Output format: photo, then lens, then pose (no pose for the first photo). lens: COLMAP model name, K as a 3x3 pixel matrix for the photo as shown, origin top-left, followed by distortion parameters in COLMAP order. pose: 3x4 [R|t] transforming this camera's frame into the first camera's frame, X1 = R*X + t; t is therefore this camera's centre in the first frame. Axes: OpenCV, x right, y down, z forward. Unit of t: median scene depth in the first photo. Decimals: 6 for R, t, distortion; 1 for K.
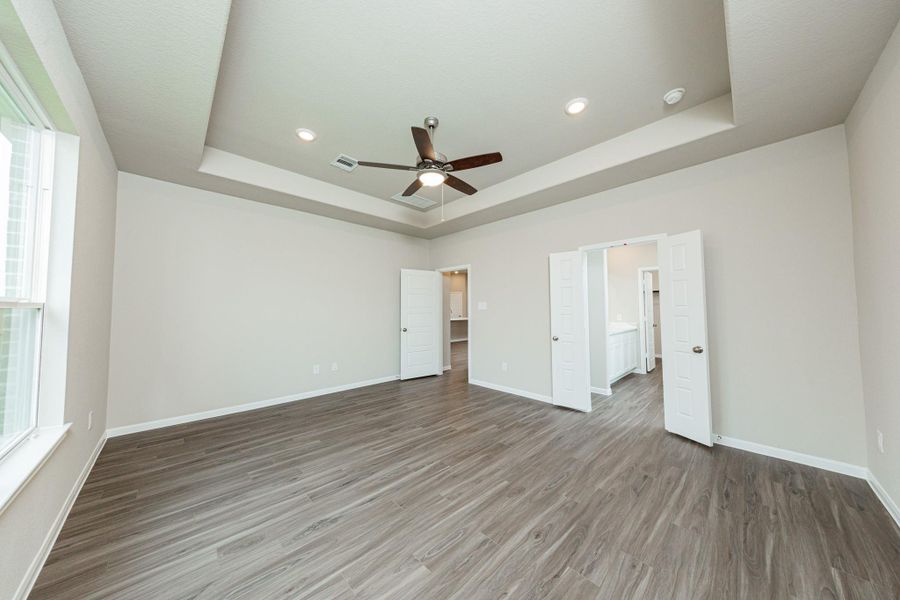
lens RADIAL K [[287.1, 0, 452.5], [0, 287.1, 296.2], [0, 0, 1]] dist [0.001647, 0.000303]
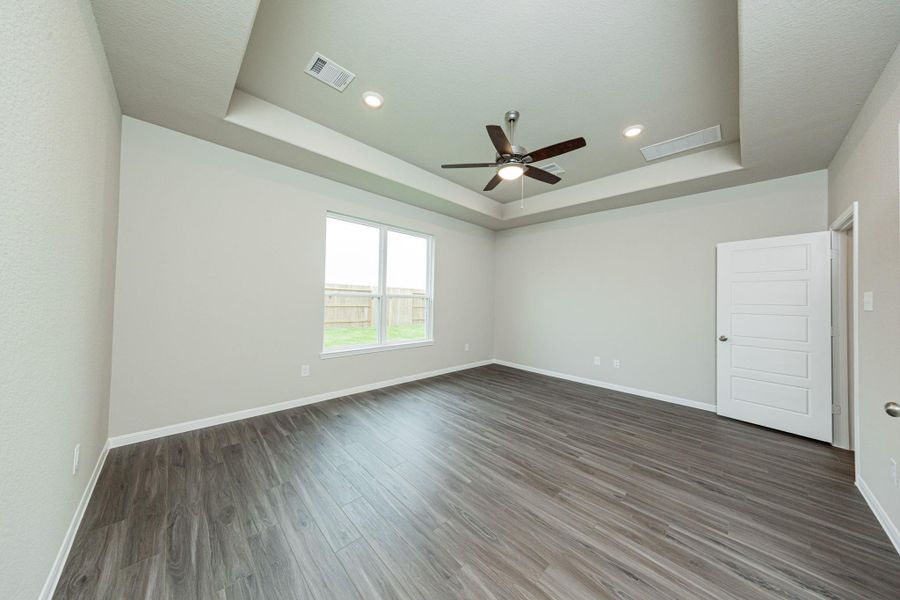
lens RADIAL K [[287.1, 0, 452.5], [0, 287.1, 296.2], [0, 0, 1]] dist [0.001647, 0.000303]
pose [[0.000216, -0.008587, -0.999963, 0.859791], [0.019064, 0.999781, -0.008582, 0.028482], [0.999818, -0.019061, 0.000380, 0.715311]]
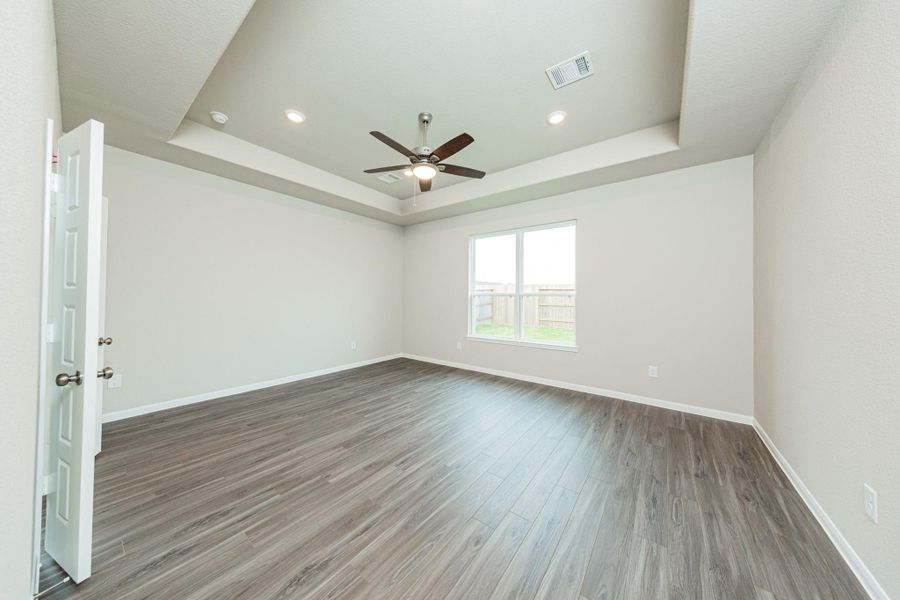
lens RADIAL K [[287.1, 0, 452.5], [0, 287.1, 296.2], [0, 0, 1]] dist [0.001647, 0.000303]
pose [[-0.989197, -0.007195, -0.146416, -0.018635], [-0.000228, 0.998869, -0.047544, 0.091343], [0.146592, -0.046997, -0.988080, 1.862331]]
